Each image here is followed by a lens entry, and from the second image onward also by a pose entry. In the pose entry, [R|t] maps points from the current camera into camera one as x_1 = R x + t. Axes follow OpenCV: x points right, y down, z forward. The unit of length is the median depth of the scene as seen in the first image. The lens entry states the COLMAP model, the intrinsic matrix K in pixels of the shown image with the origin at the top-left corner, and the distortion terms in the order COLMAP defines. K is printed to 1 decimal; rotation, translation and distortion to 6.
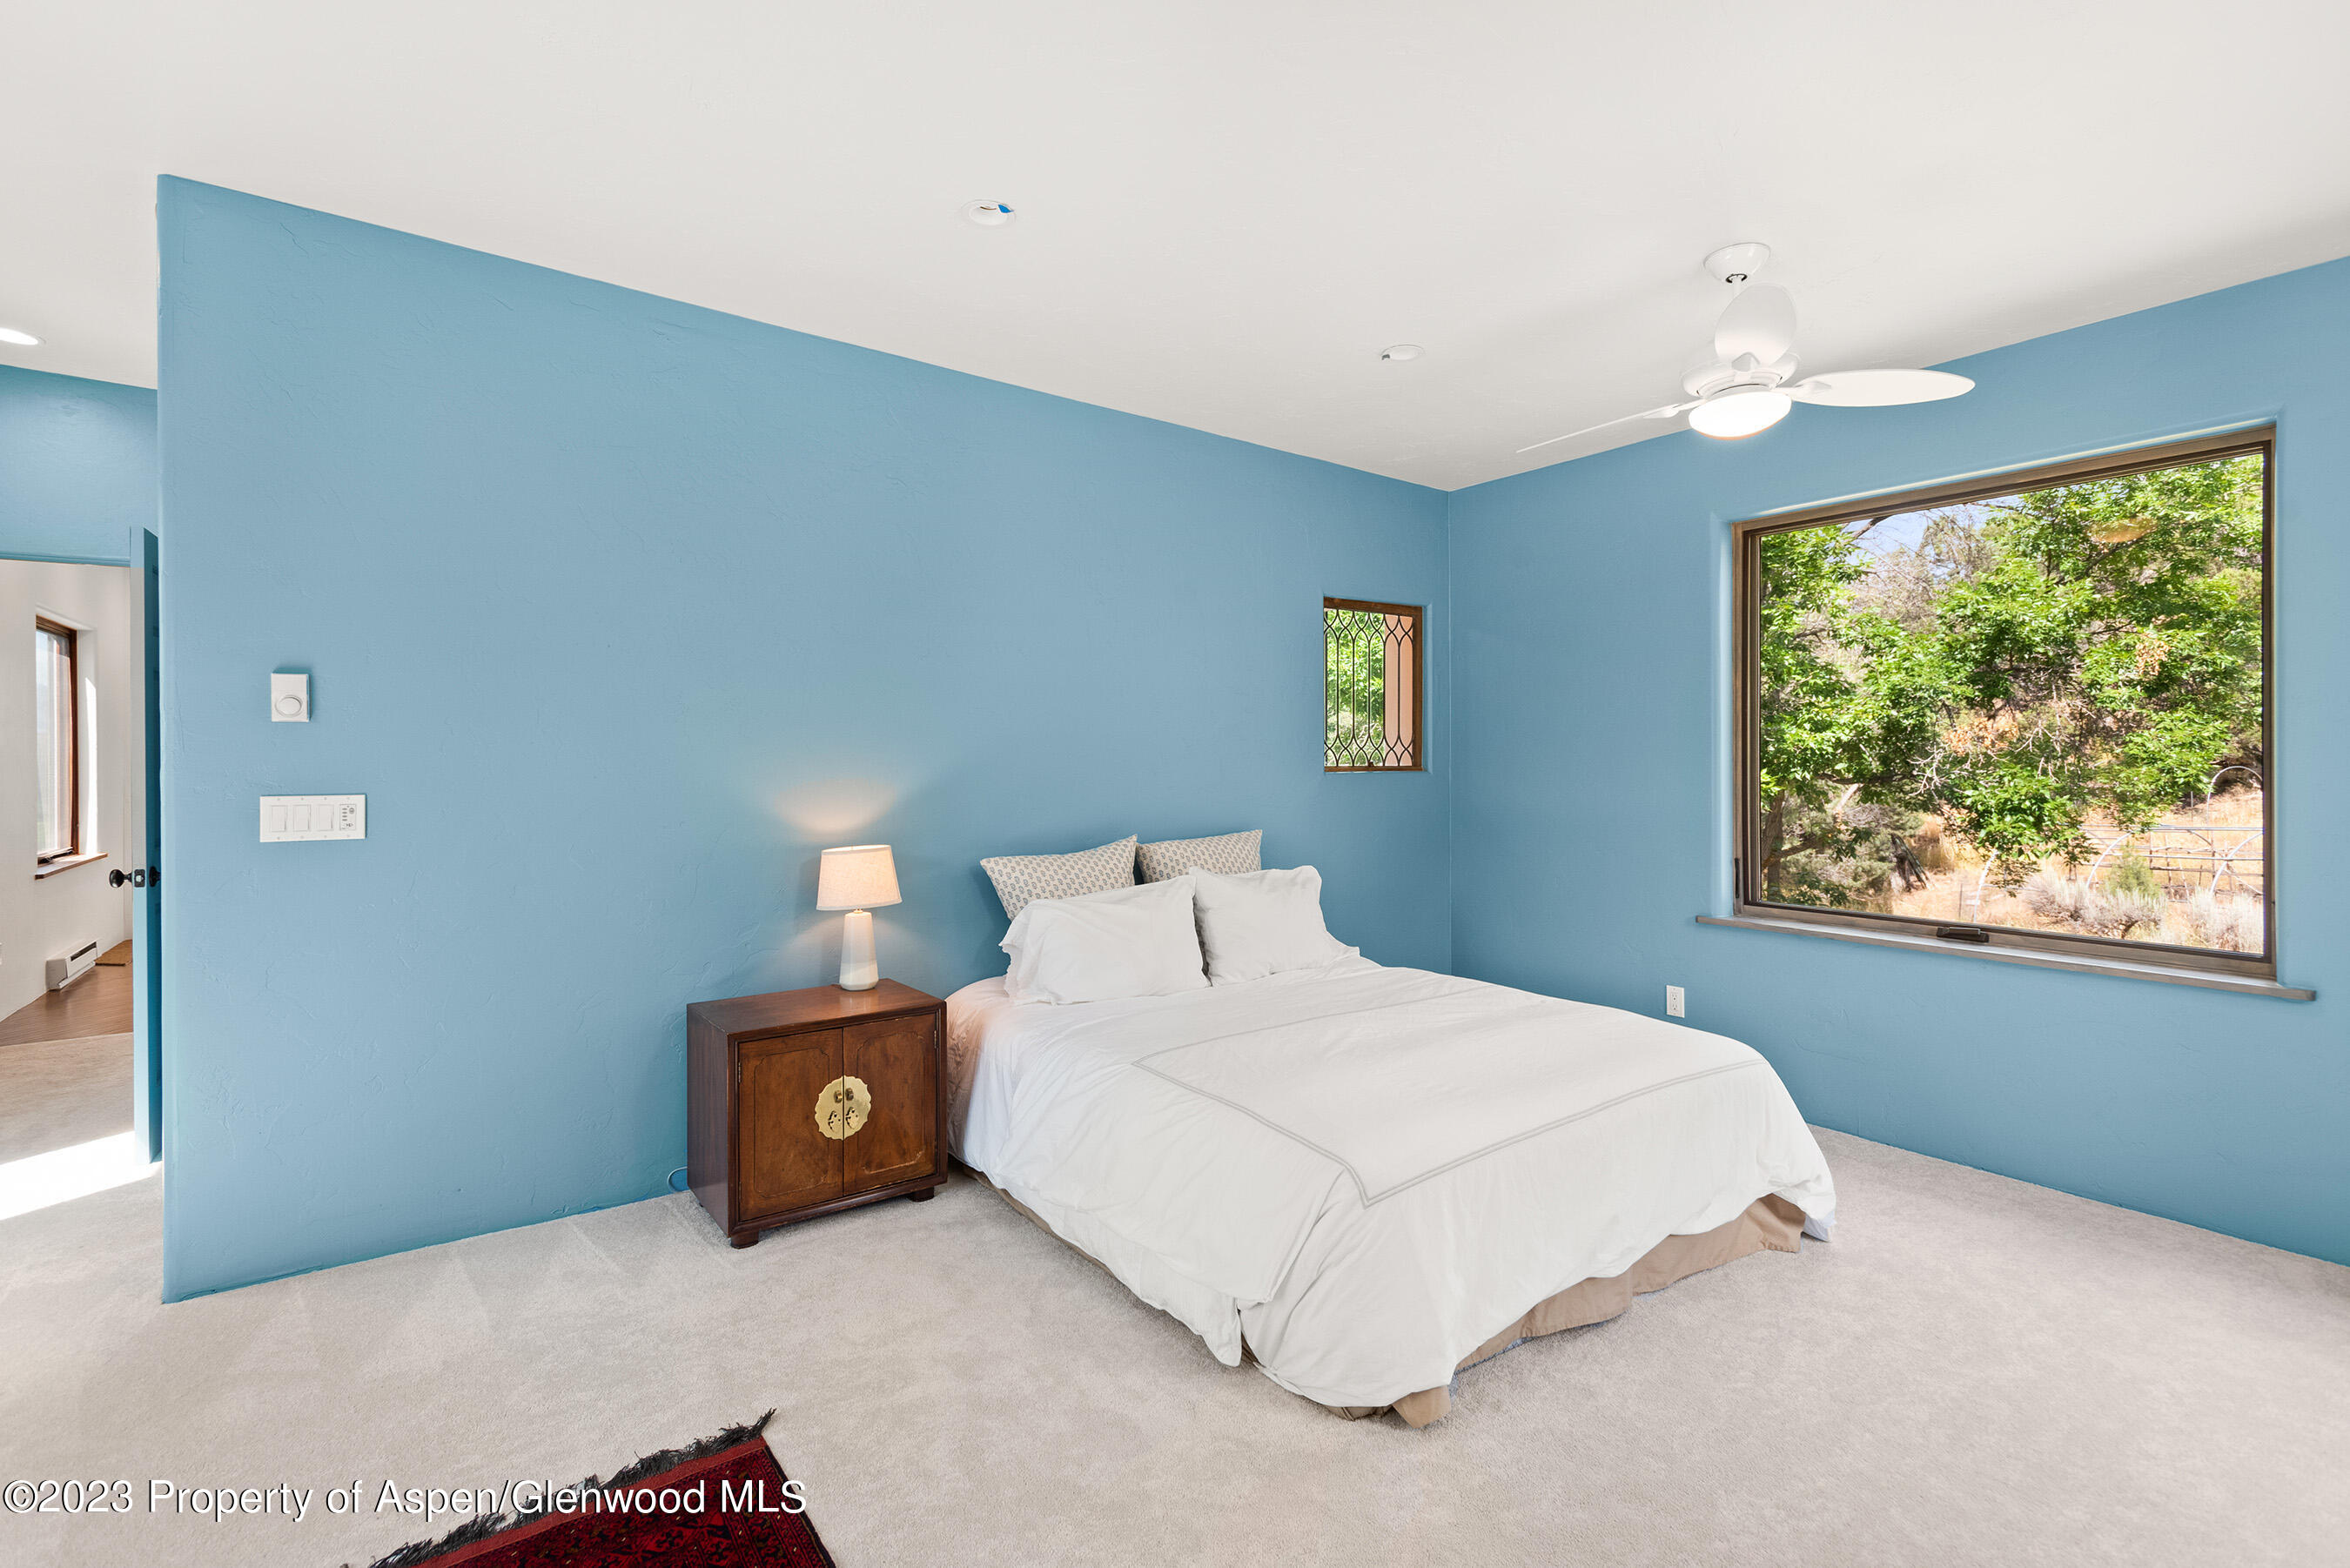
lens RADIAL K [[1105.1, 0, 1165.8], [0, 1105.1, 774.2], [0, 0, 1]] dist [-0.001836, -0.000421]
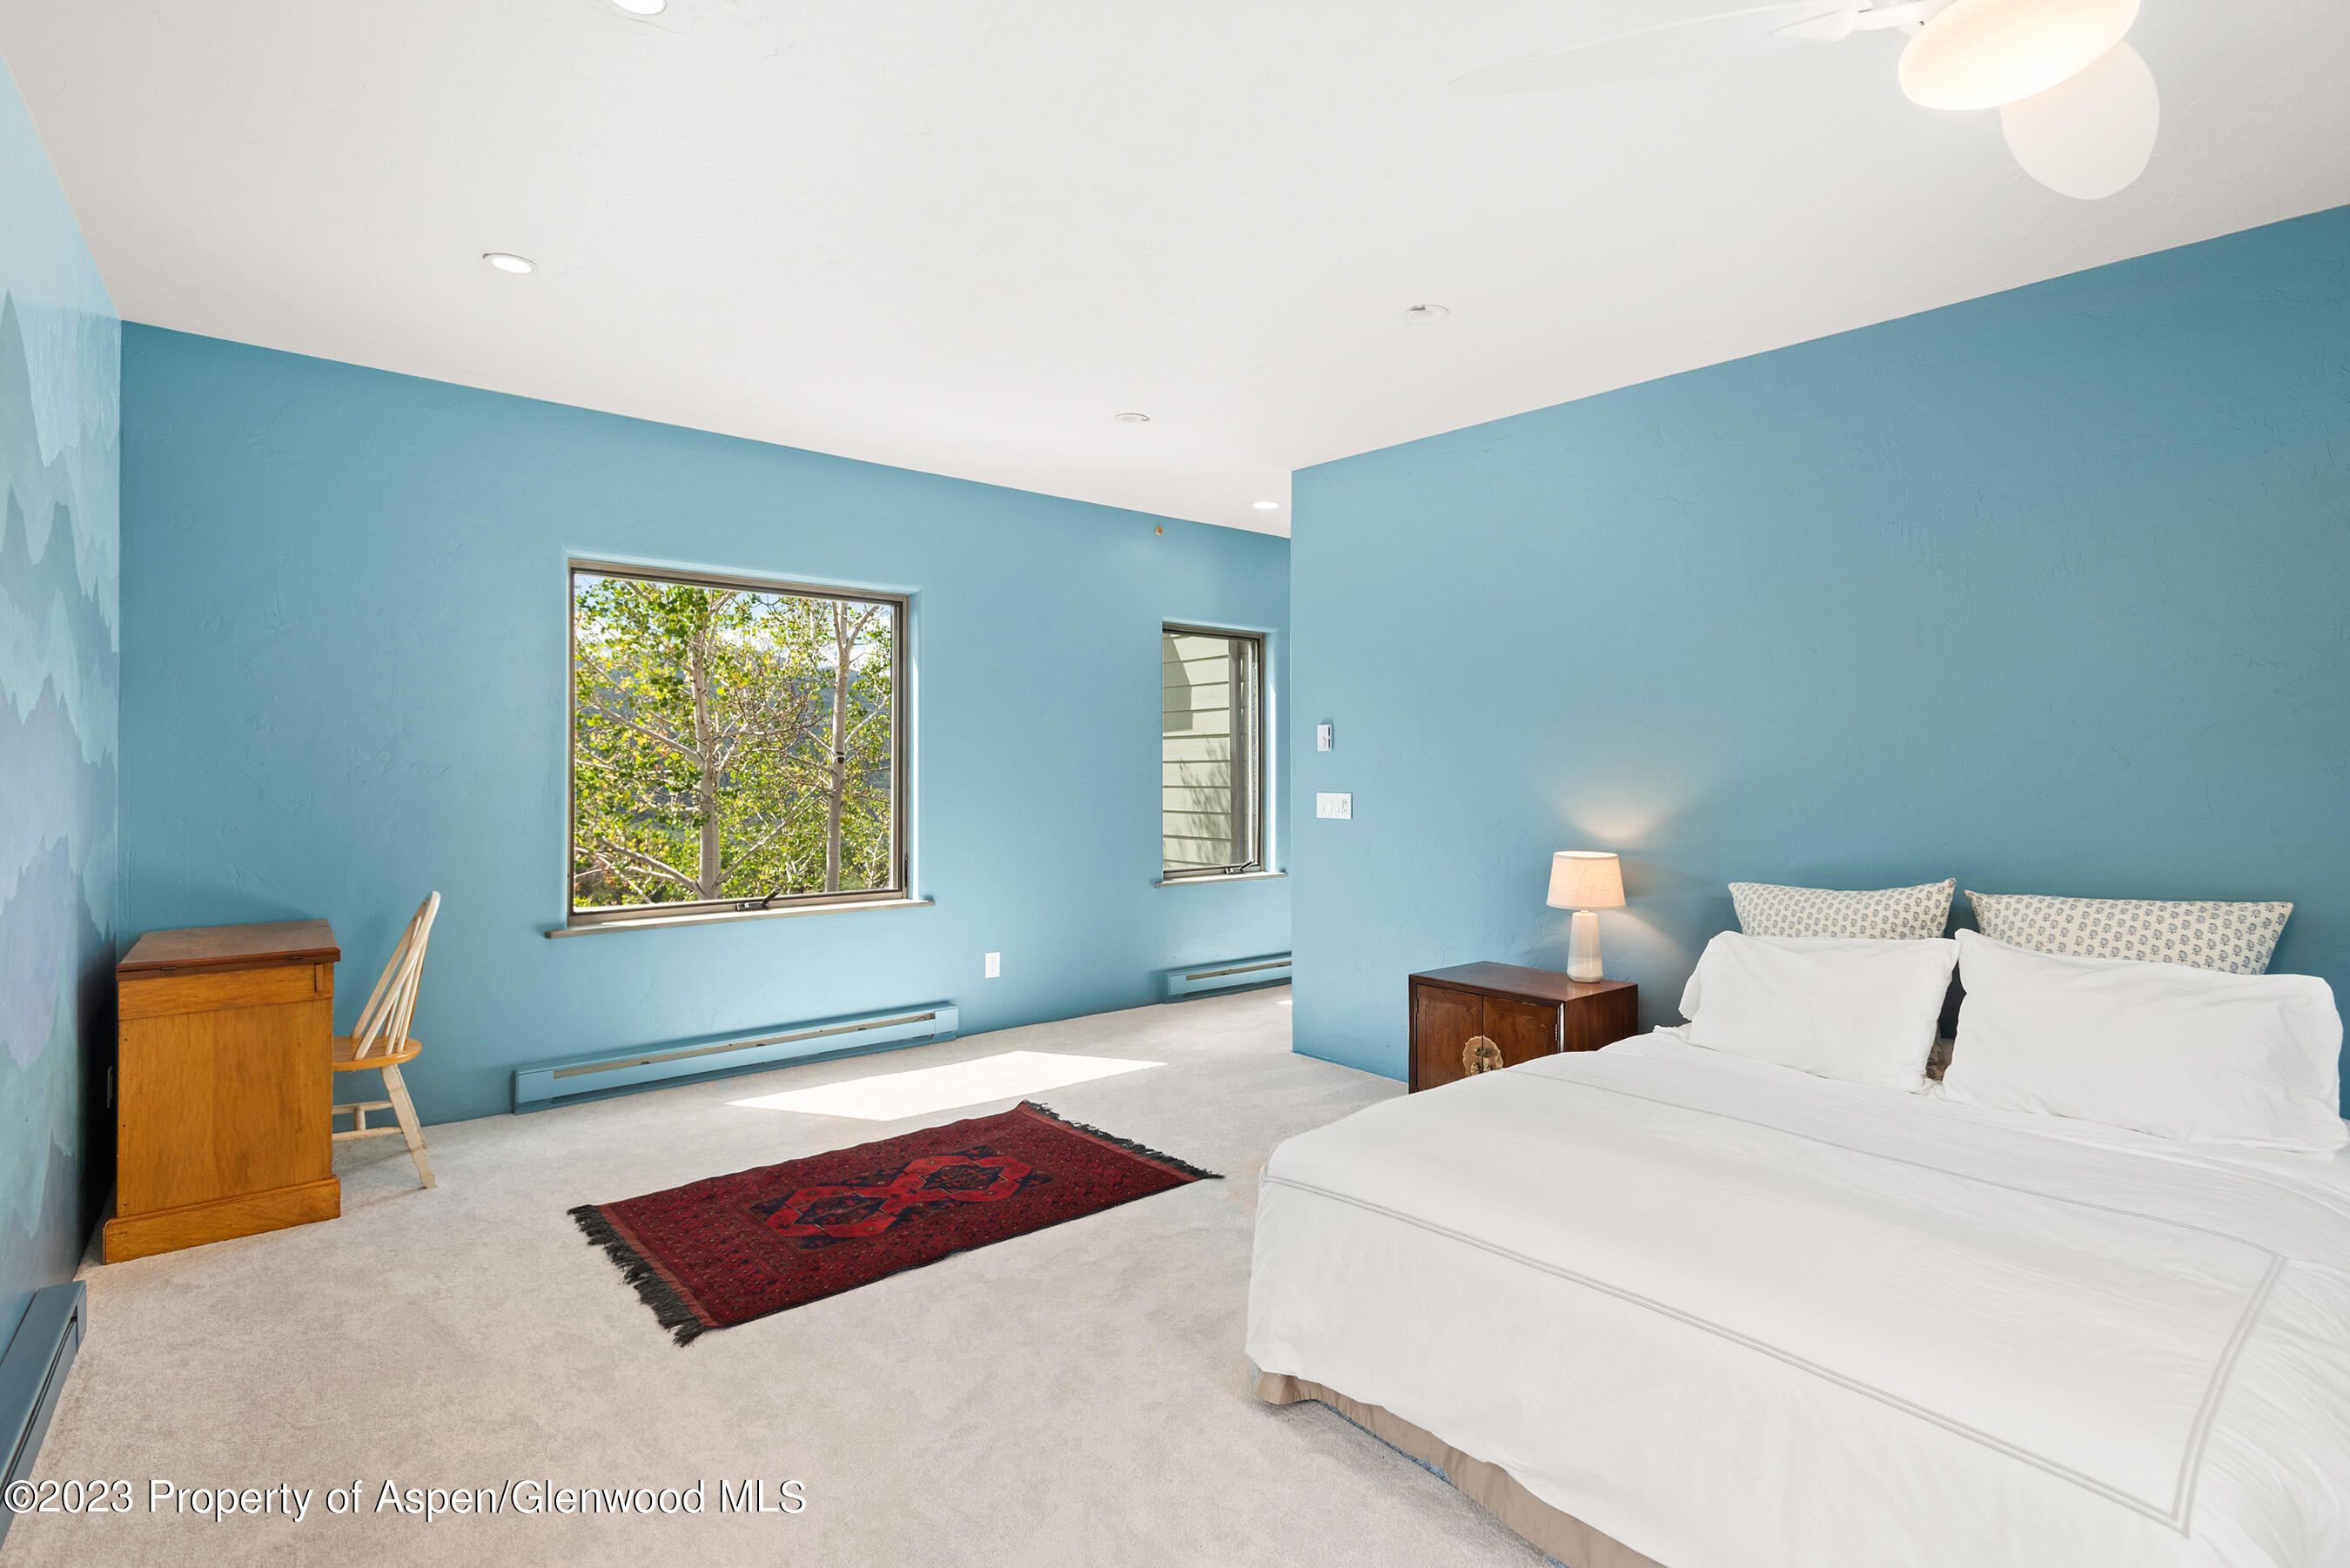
lens RADIAL K [[1105.1, 0, 1163.6], [0, 1105.1, 775.2], [0, 0, 1]] dist [-0.001836, -0.000421]
pose [[0.077147, 0.015306, -0.996902, 0.844078], [-0.004173, 0.999878, 0.015029, -0.029993], [0.997011, 0.003001, 0.077201, 0.520560]]
